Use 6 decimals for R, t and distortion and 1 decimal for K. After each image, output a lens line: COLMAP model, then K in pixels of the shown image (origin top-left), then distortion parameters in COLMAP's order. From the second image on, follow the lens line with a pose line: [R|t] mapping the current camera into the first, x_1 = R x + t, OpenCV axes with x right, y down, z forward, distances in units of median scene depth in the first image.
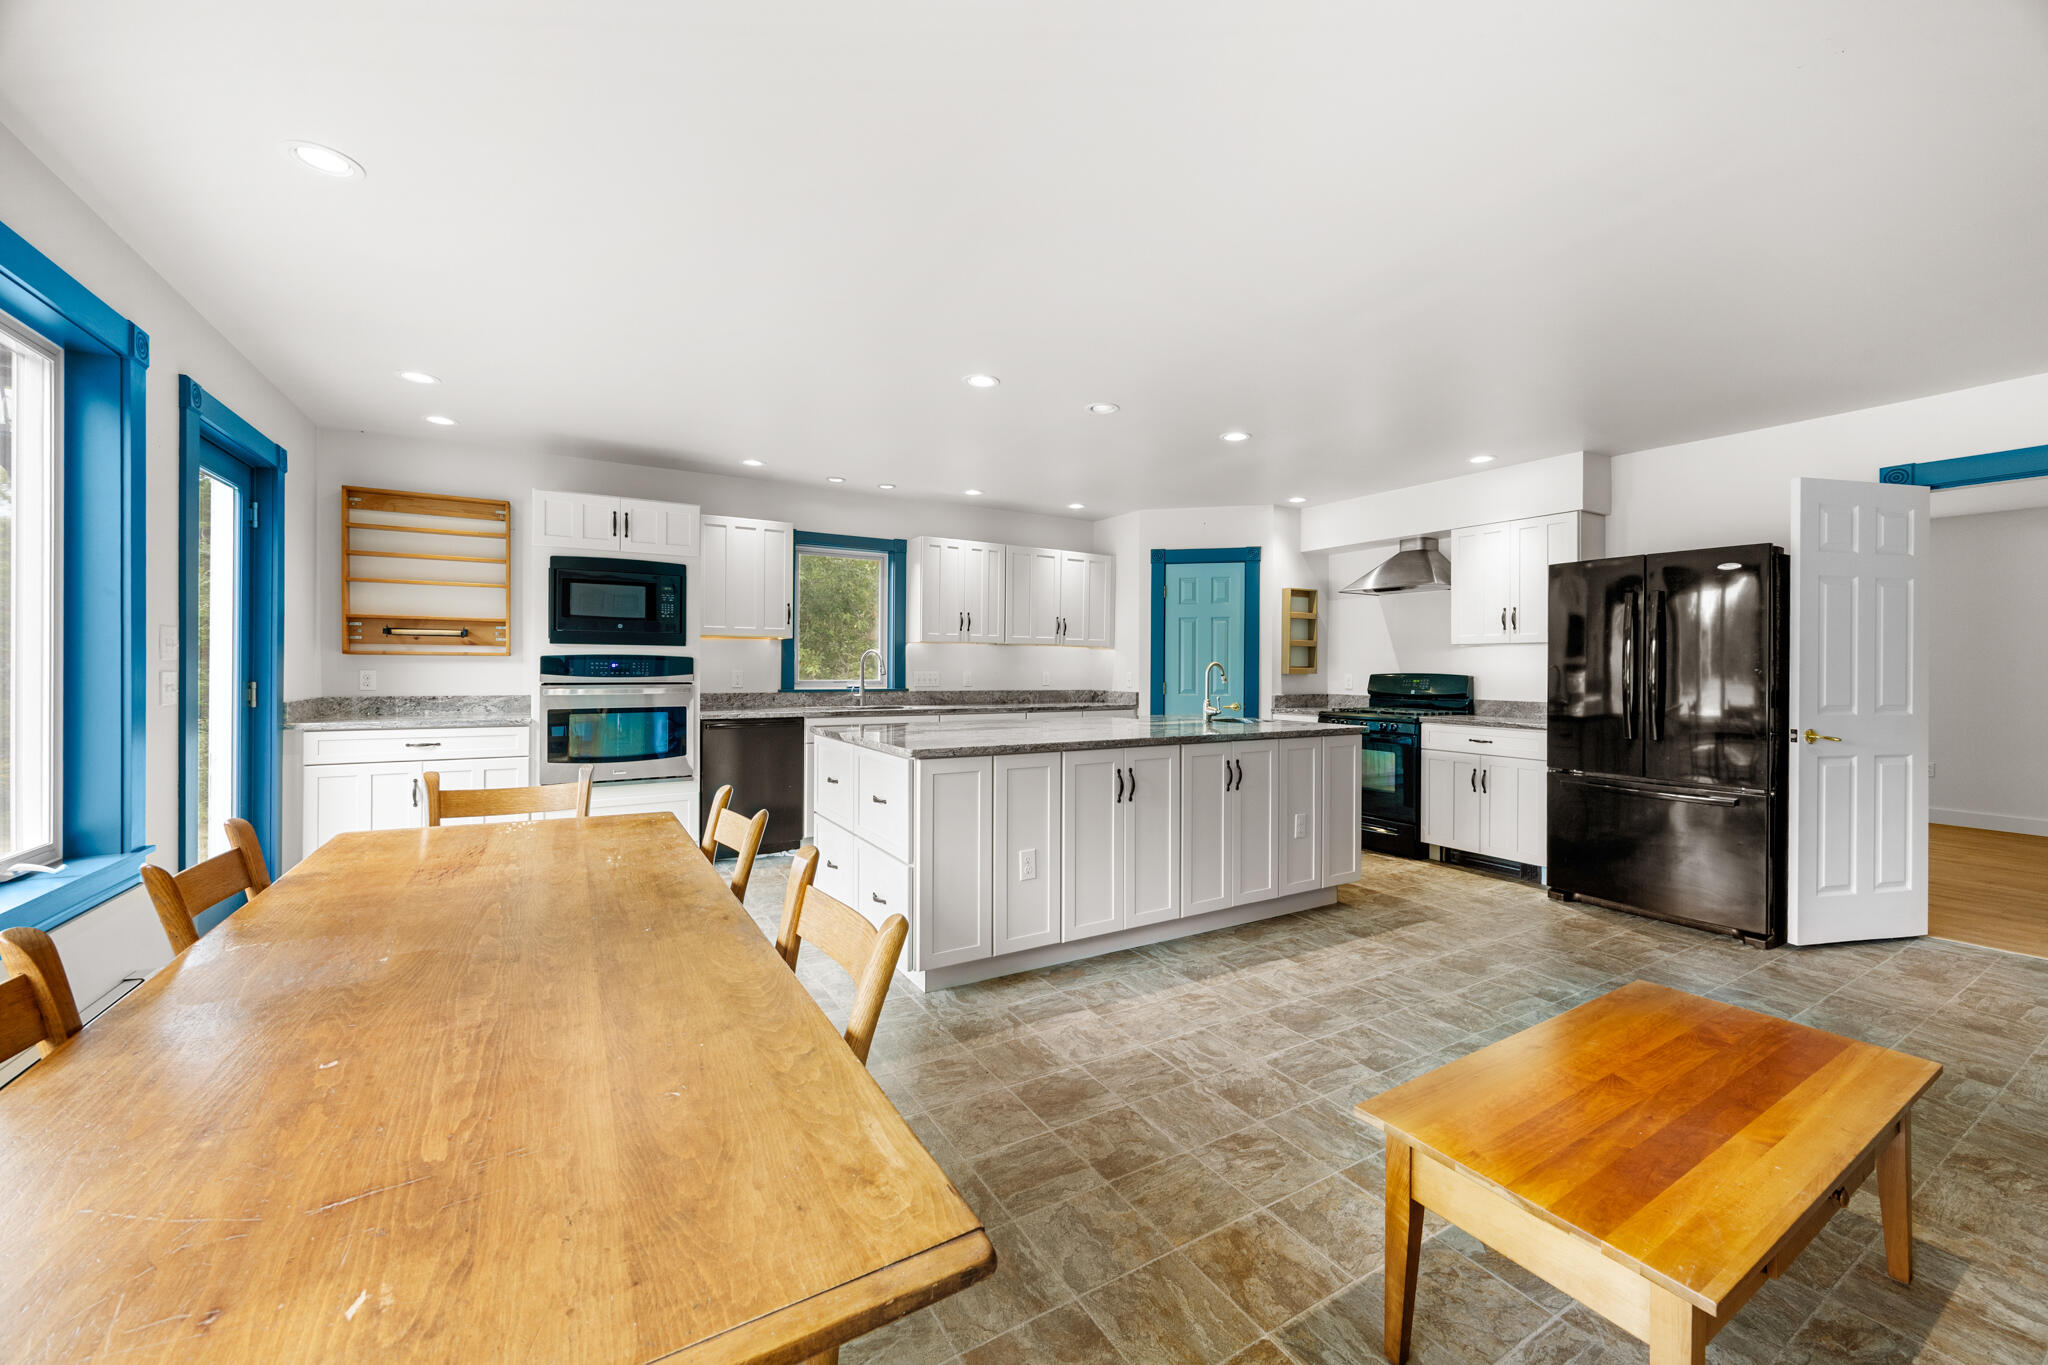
lens RADIAL K [[794.8, 0, 1036.5], [0, 794.8, 666.9], [0, 0, 1]] dist [-0.000750, 0.000076]
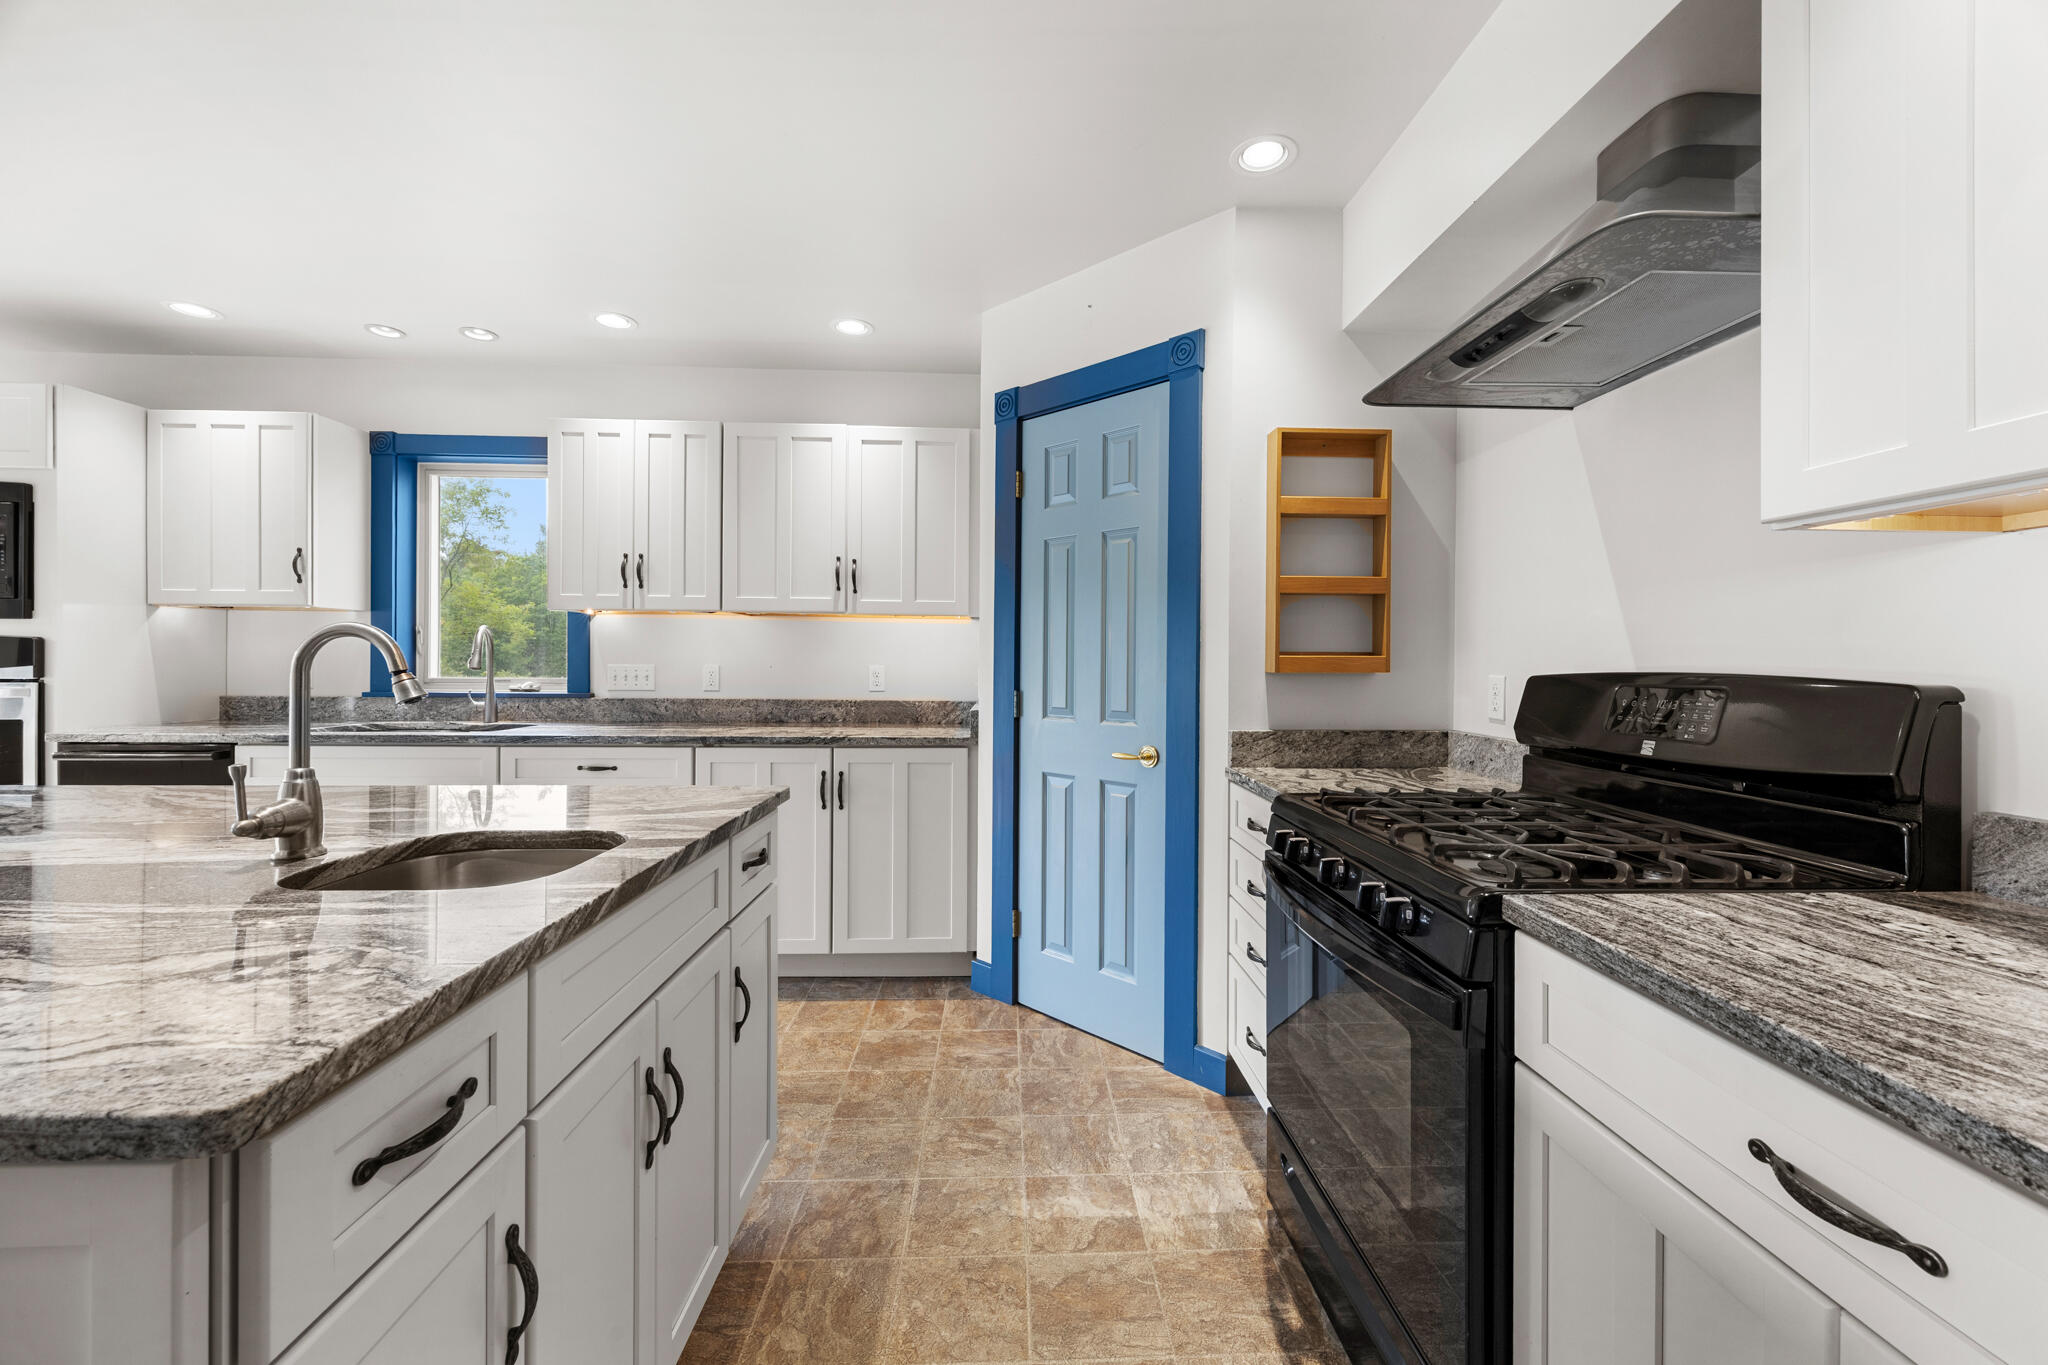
lens RADIAL K [[793.3, 0, 1030.0], [0, 793.3, 661.7], [0, 0, 1]] dist [-0.001321, -0.000270]
pose [[0.877848, -0.000661, -0.478939, 0.390137], [-0.001282, 0.999992, -0.003730, 0.005740], [0.478938, 0.003889, 0.877840, 0.642171]]
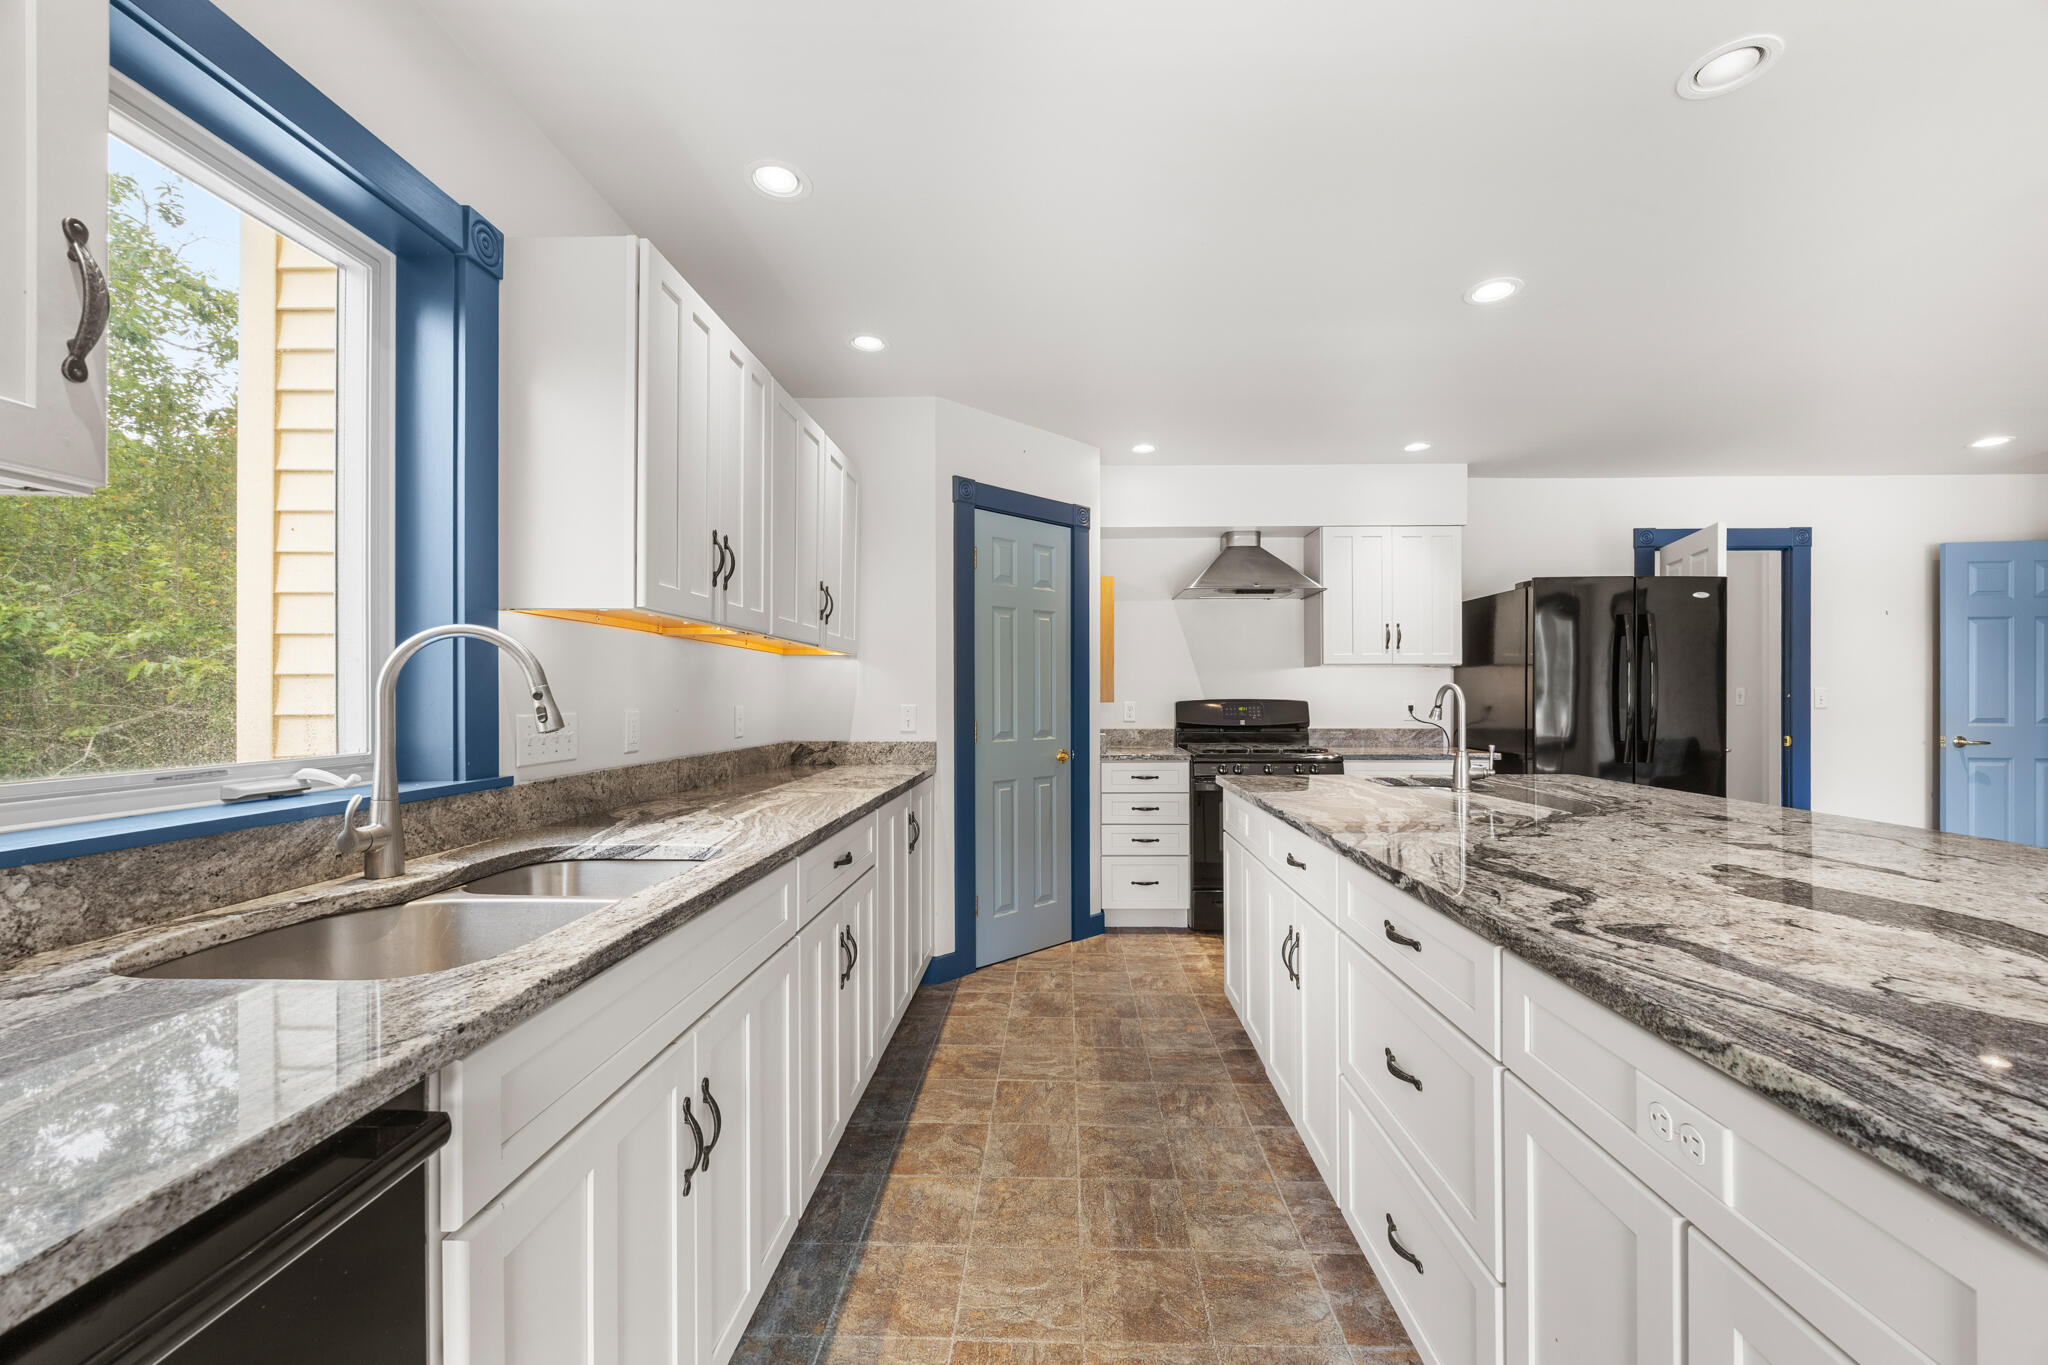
lens RADIAL K [[803.8, 0, 1056.8], [0, 803.8, 690.3], [0, 0, 1]] dist [0.000151, 0.000034]
pose [[0.520195, -0.002915, 0.854042, -0.297030], [0.004141, 0.999991, 0.000891, -0.001950], [-0.854037, 0.003073, 0.520203, 0.685496]]
